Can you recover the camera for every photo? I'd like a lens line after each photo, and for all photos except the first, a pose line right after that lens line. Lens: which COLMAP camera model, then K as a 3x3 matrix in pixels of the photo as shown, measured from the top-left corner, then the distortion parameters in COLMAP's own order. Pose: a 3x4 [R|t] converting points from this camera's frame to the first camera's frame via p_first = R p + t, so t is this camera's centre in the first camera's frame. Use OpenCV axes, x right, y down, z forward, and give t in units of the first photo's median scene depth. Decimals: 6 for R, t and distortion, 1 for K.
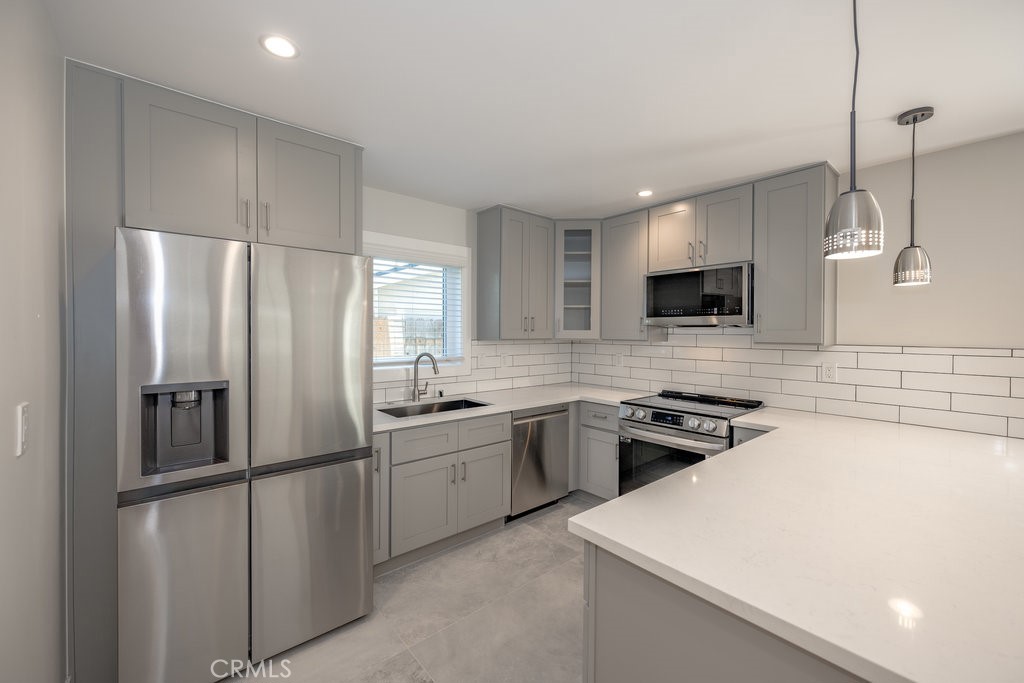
lens RADIAL K [[410.3, 0, 506.8], [0, 410.3, 335.4], [0, 0, 1]] dist [-0.003134, 0.000036]
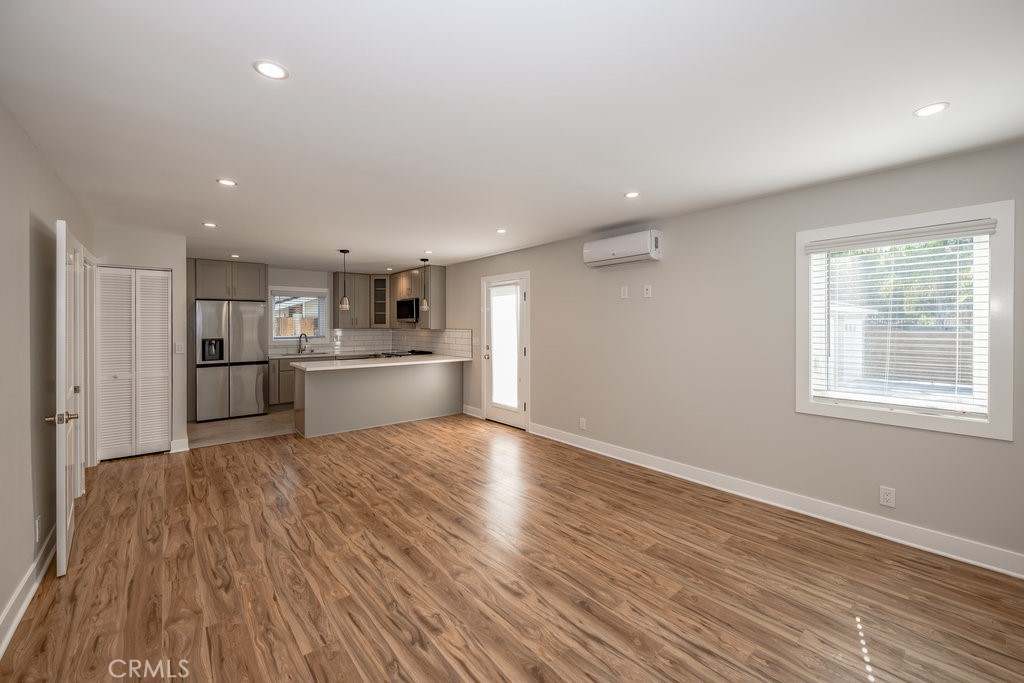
lens RADIAL K [[410.3, 0, 511.4], [0, 410.3, 326.3], [0, 0, 1]] dist [-0.003134, 0.000036]
pose [[0.999932, -0.005581, 0.010241, 0.993961], [0.005665, 0.999950, -0.008217, 0.023431], [-0.010195, 0.008274, 0.999914, -1.439902]]
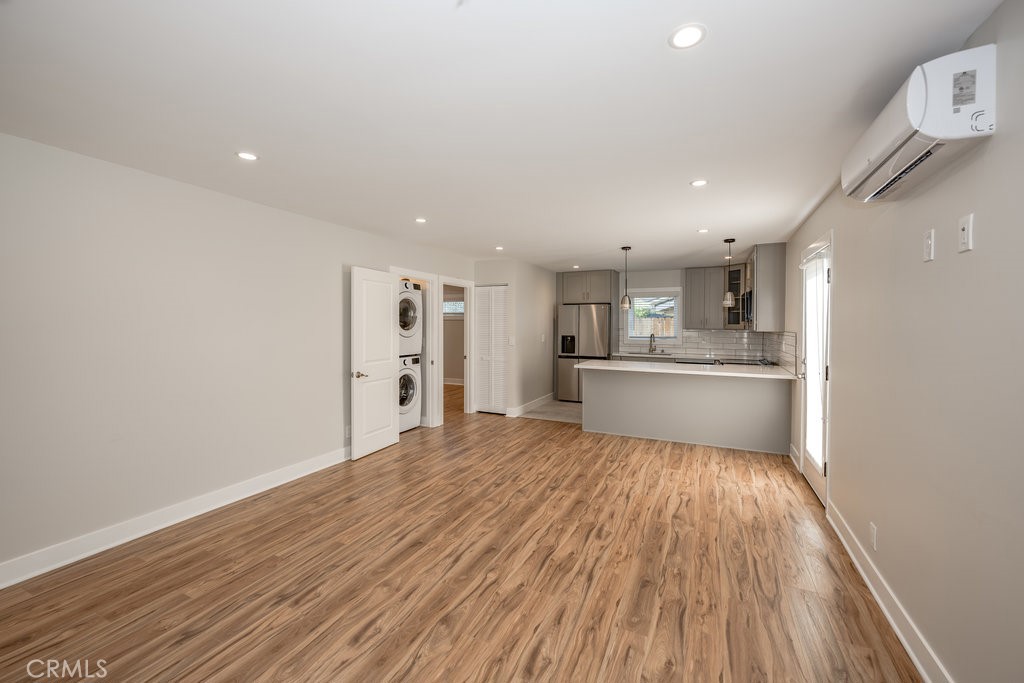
lens RADIAL K [[410.3, 0, 520.8], [0, 410.3, 327.5], [0, 0, 1]] dist [-0.003134, 0.000036]
pose [[0.438628, 0.004007, -0.898660, 1.634103], [-0.013213, 0.999911, -0.001991, 0.019828], [0.898571, 0.012747, 0.438642, -0.801613]]
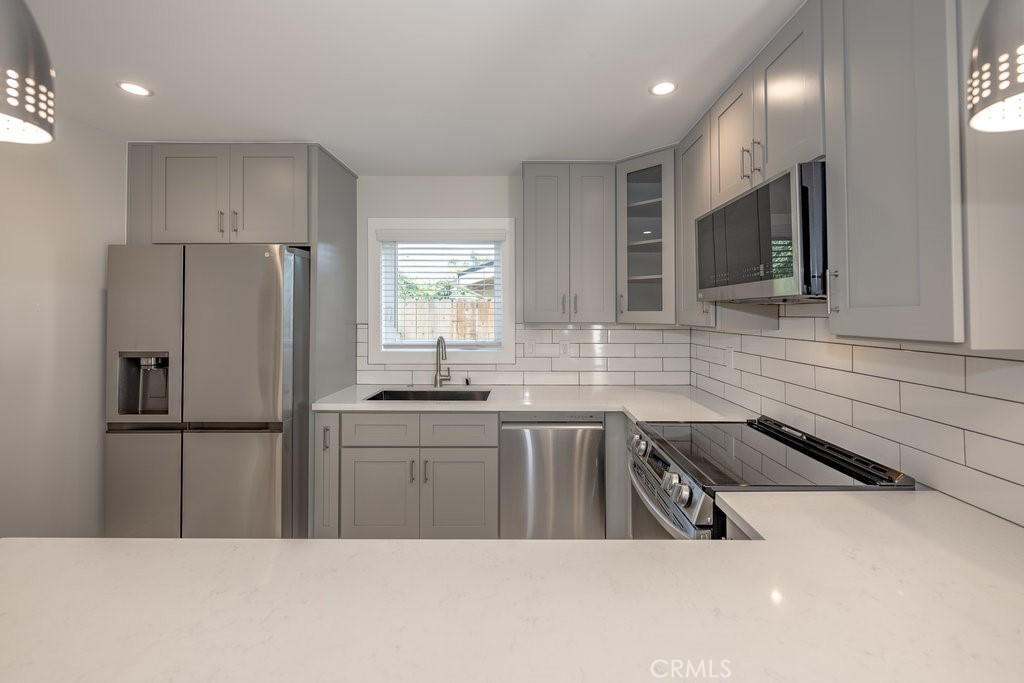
lens RADIAL K [[410.3, 0, 519.1], [0, 410.3, 306.0], [0, 0, 1]] dist [-0.003134, 0.000036]
pose [[0.766493, -0.016191, -0.642048, 0.521655], [-0.003879, 0.999547, -0.029837, 0.000054], [0.642241, 0.025361, 0.766083, 0.368143]]
